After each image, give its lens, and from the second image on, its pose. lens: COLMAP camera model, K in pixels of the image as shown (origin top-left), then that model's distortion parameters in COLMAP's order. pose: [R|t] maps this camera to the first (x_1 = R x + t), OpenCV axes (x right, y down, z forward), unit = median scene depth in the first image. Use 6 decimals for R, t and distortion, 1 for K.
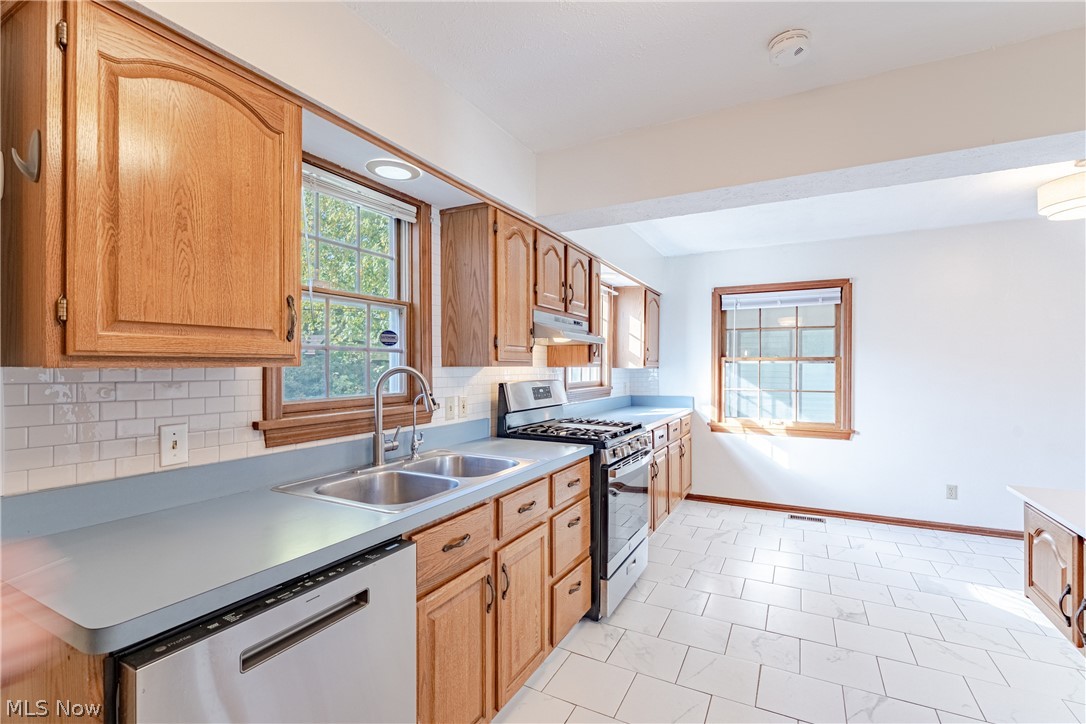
lens RADIAL K [[496.3, 0, 541.4], [0, 496.3, 366.9], [0, 0, 1]] dist [0.011849, -0.000135]
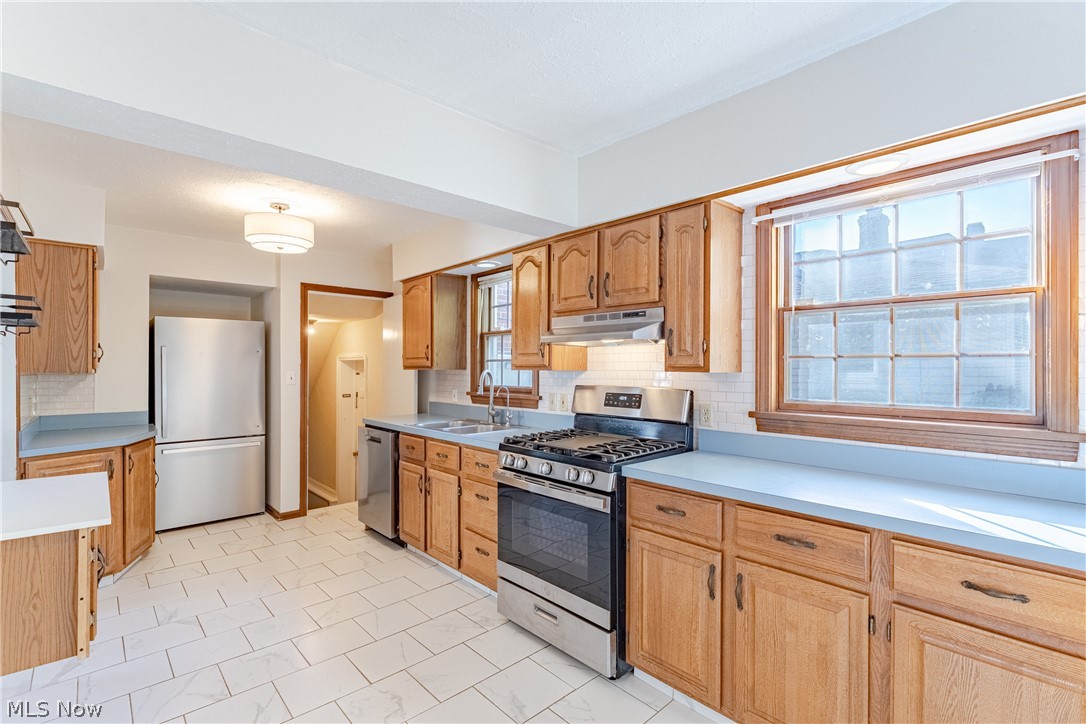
lens RADIAL K [[496.3, 0, 541.4], [0, 496.3, 366.9], [0, 0, 1]] dist [0.011849, -0.000135]
pose [[-0.336401, -0.004660, -0.941707, 1.308353], [-0.003516, 0.999987, -0.003692, -0.005097], [0.941712, 0.002069, -0.336413, 1.727164]]
